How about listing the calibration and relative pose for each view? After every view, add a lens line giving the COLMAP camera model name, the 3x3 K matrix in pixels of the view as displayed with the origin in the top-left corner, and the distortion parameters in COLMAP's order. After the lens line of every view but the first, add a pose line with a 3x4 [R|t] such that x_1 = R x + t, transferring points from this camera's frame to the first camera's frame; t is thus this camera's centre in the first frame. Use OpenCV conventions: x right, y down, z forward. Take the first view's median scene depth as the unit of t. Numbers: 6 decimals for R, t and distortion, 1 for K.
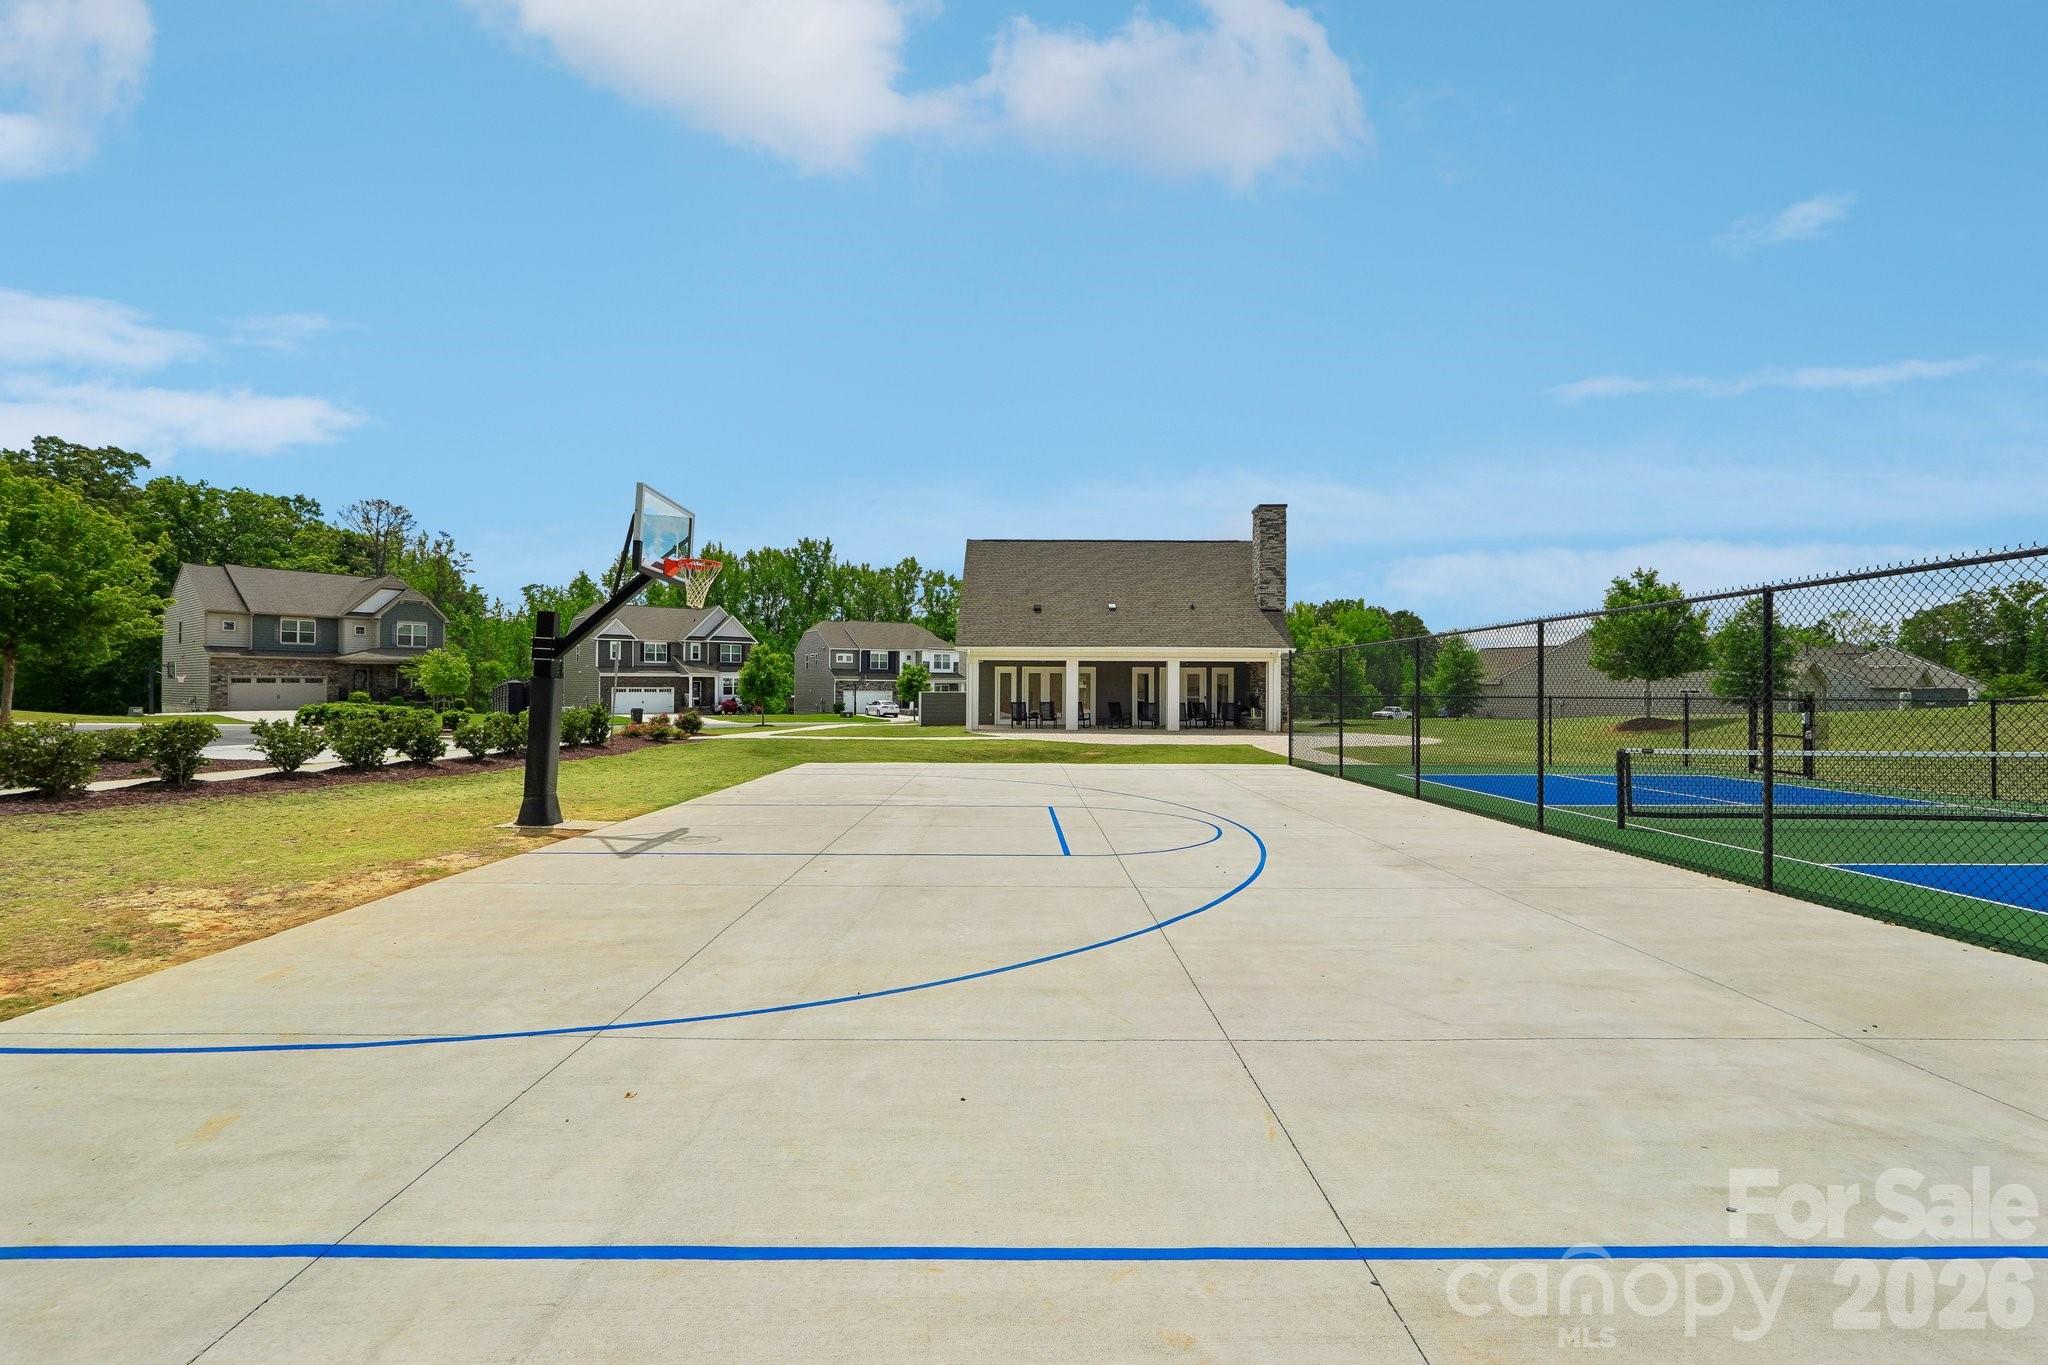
lens RADIAL K [[882.3, 0, 1028.8], [0, 882.3, 676.8], [0, 0, 1]] dist [-0.007921, 0.000339]
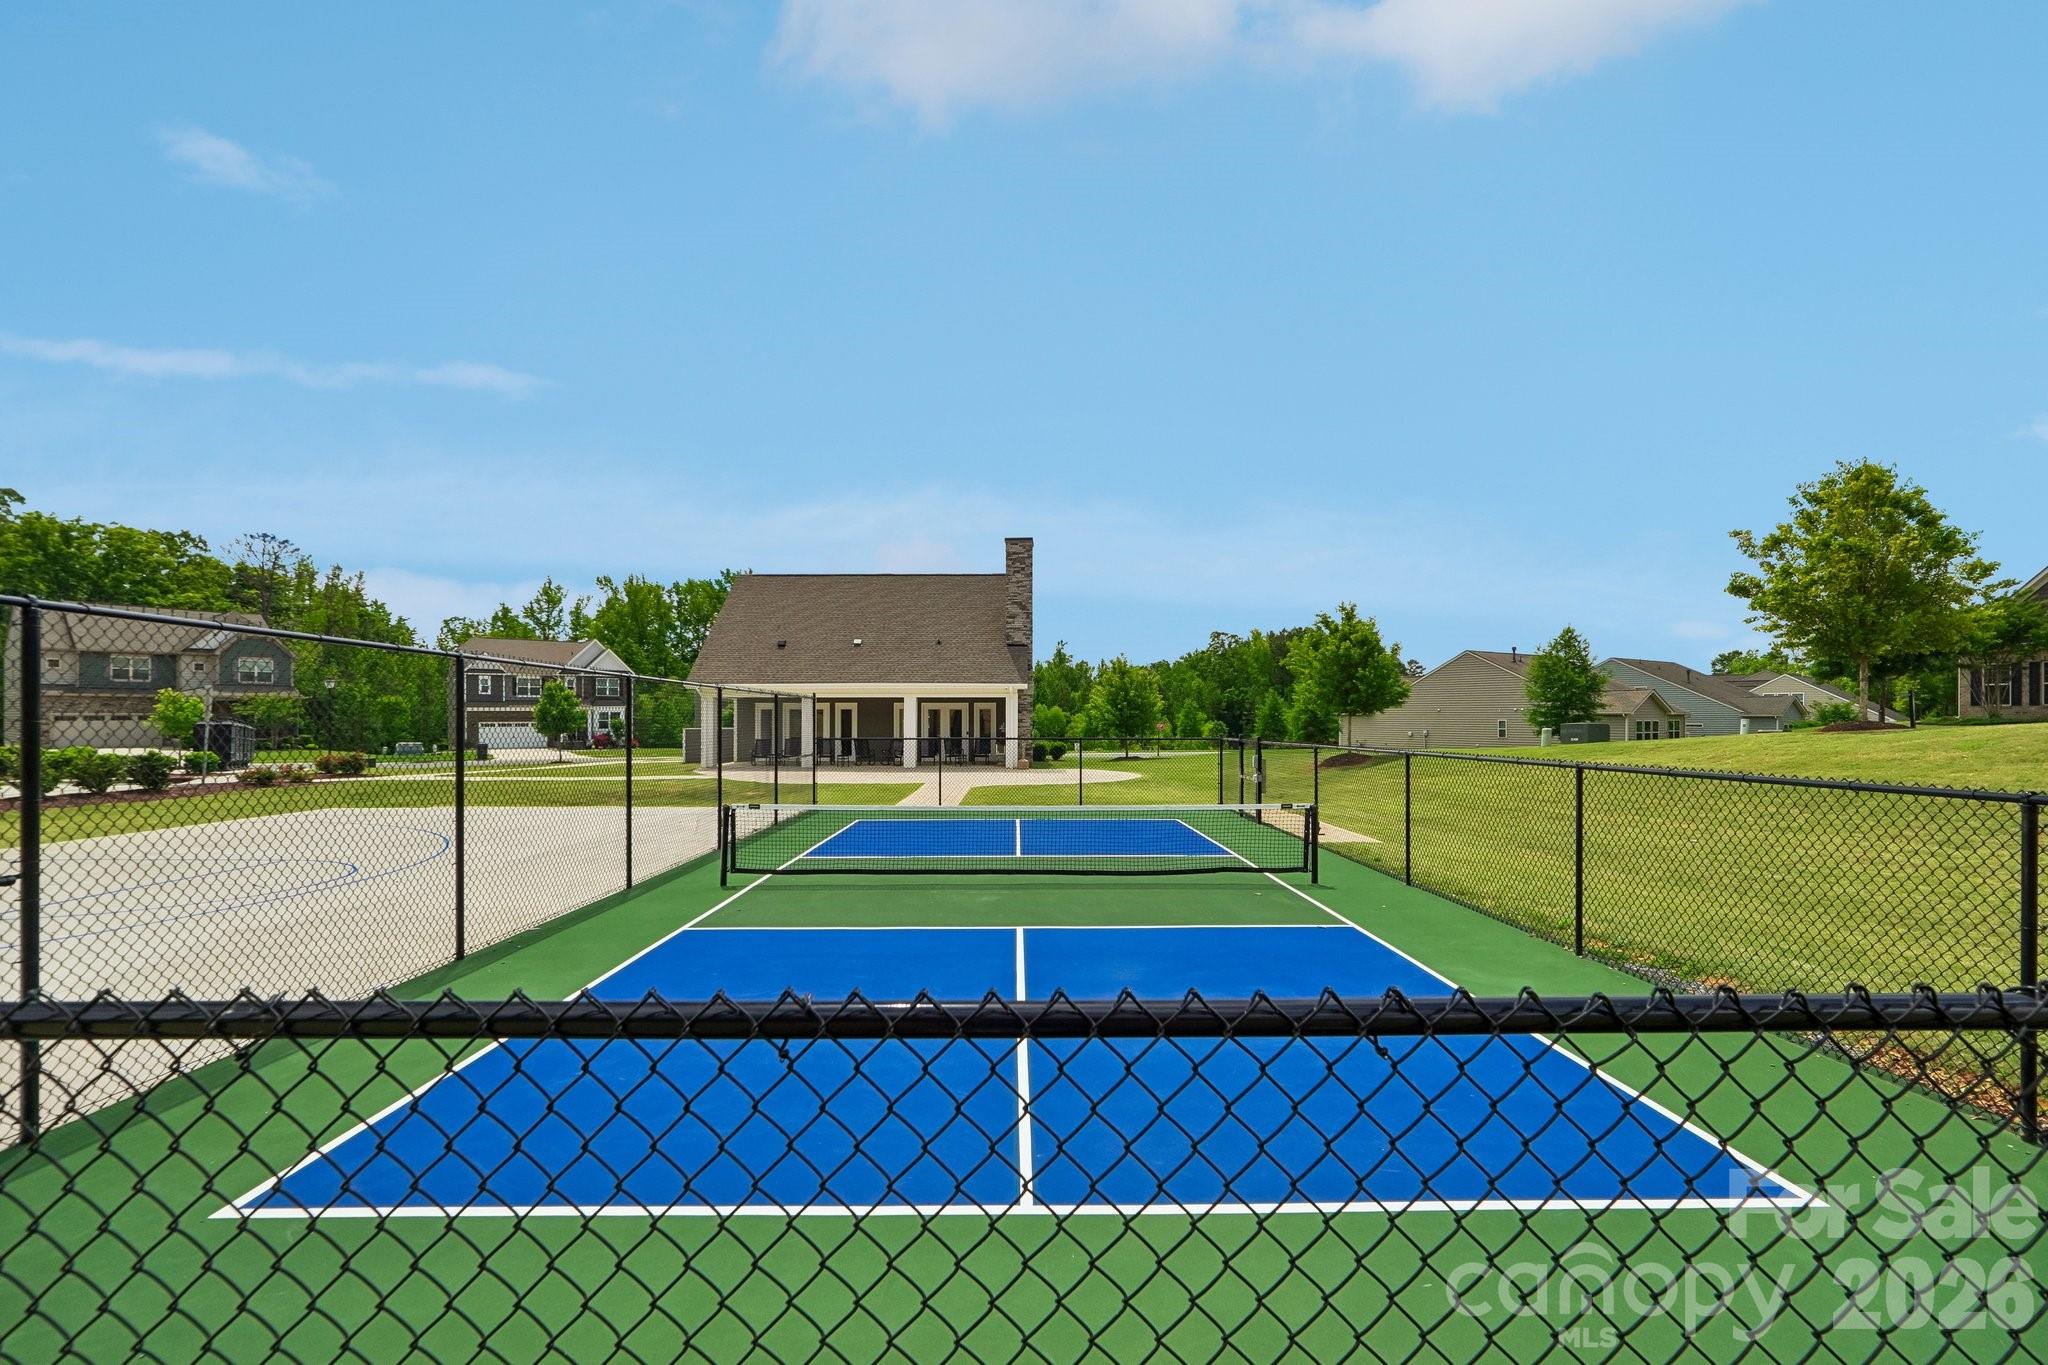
lens RADIAL K [[882.3, 0, 1023.8], [0, 882.3, 711.4], [0, 0, 1]] dist [-0.007921, 0.000339]
pose [[0.999985, -0.005221, 0.001486, 0.174685], [0.005211, 0.999961, 0.007129, -0.004658], [-0.001523, -0.007121, 0.999973, 0.003174]]
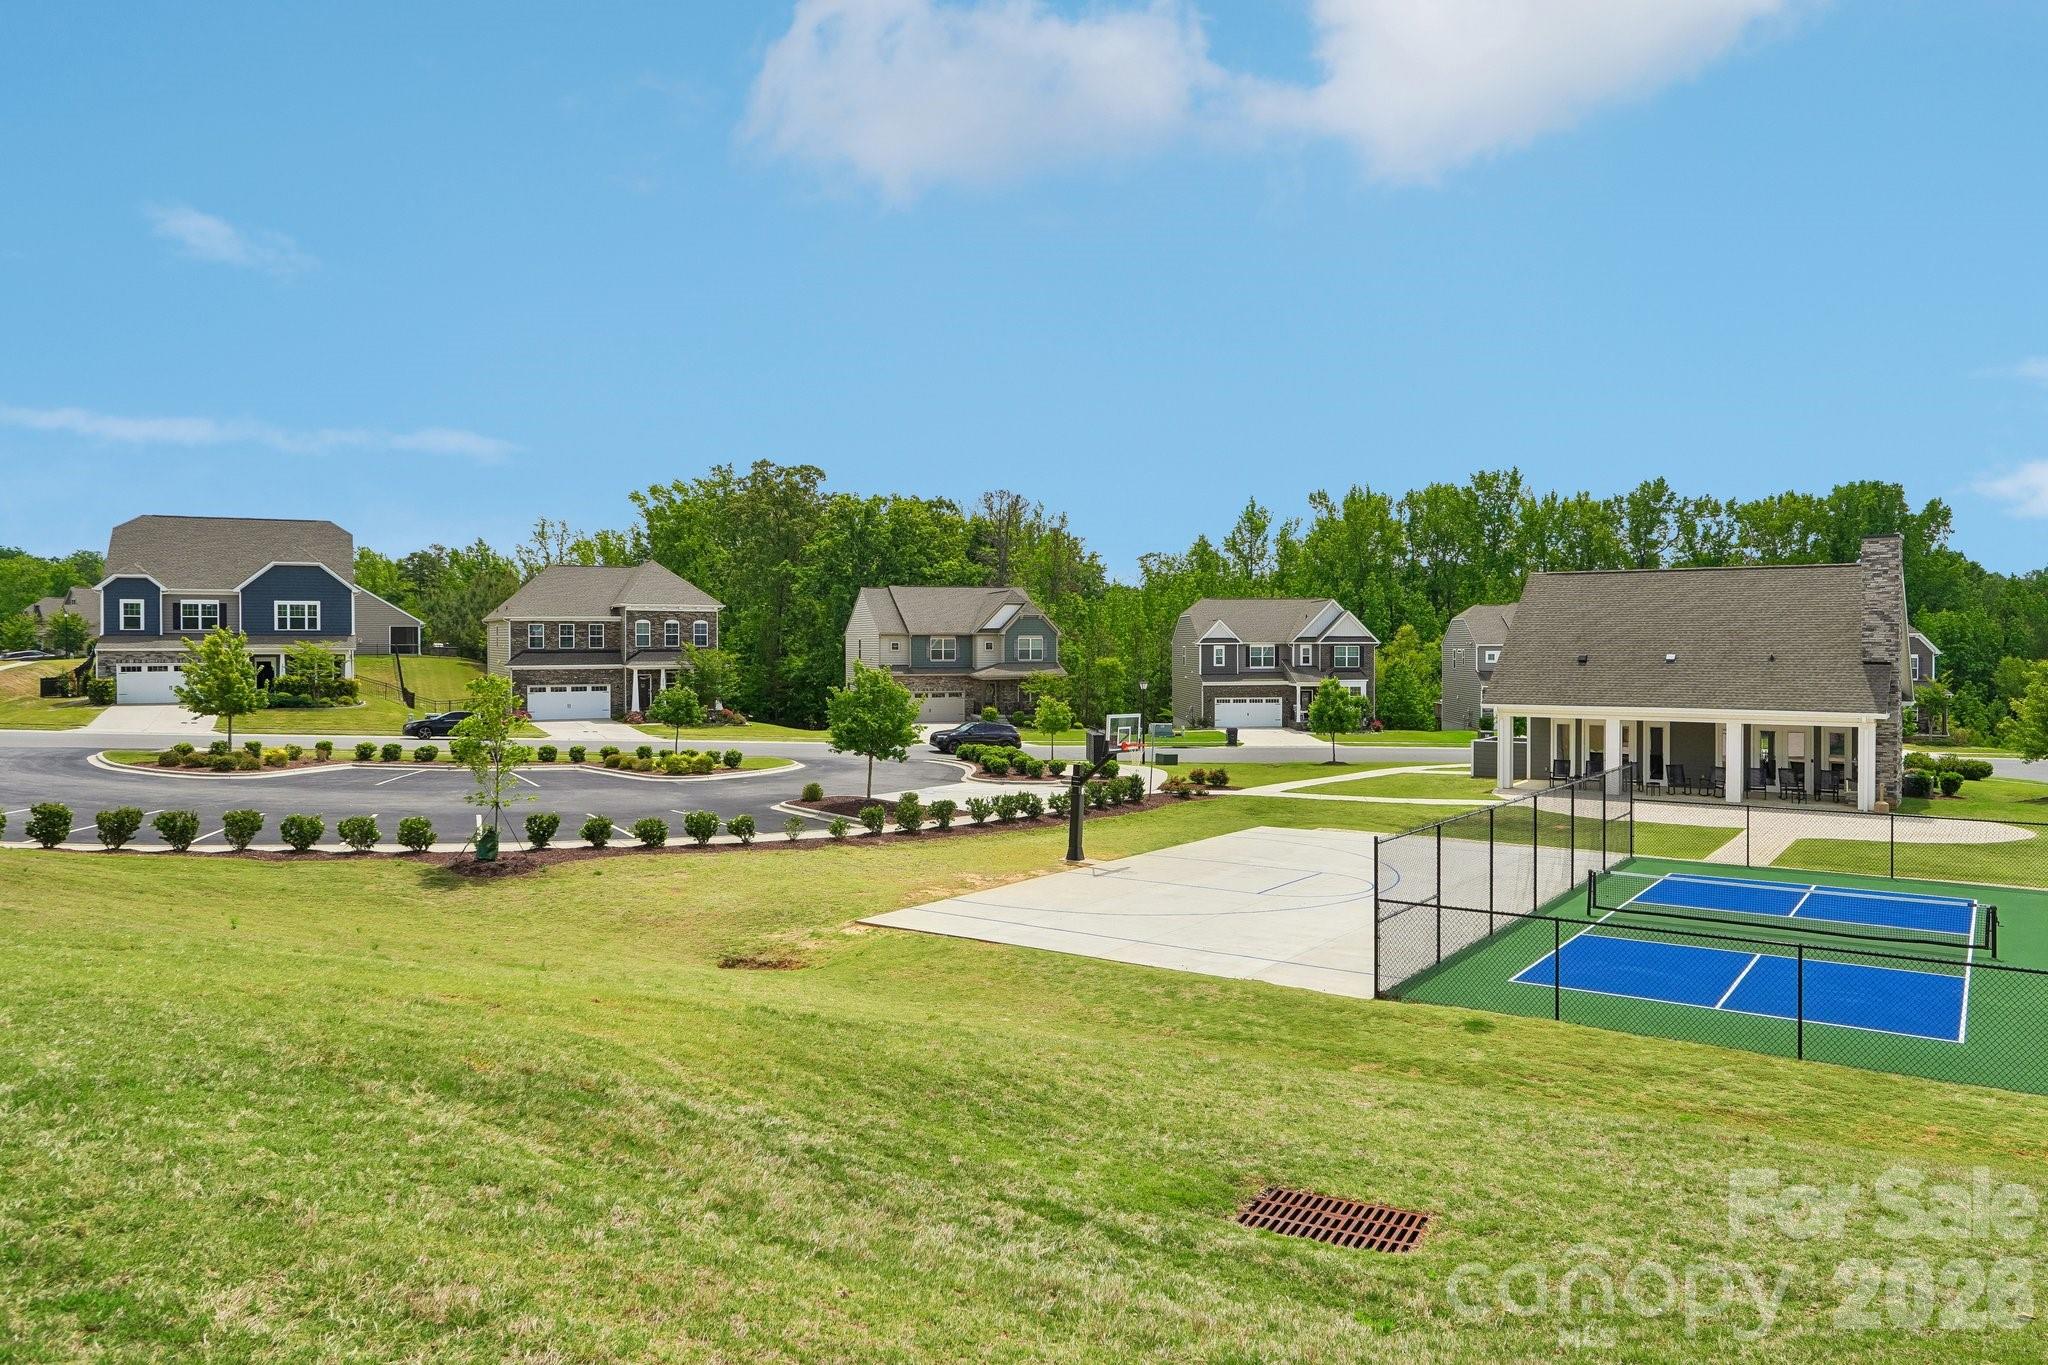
lens RADIAL K [[1405.3, 0, 1022.8], [0, 1405.3, 651.3], [0, 0, 1]] dist [-0.004916, -0.001762]
pose [[0.814505, -0.000012, -0.580156, 0.240380], [0.010058, 0.999850, 0.014101, -0.070495], [0.580069, -0.017320, 0.814383, -0.337340]]
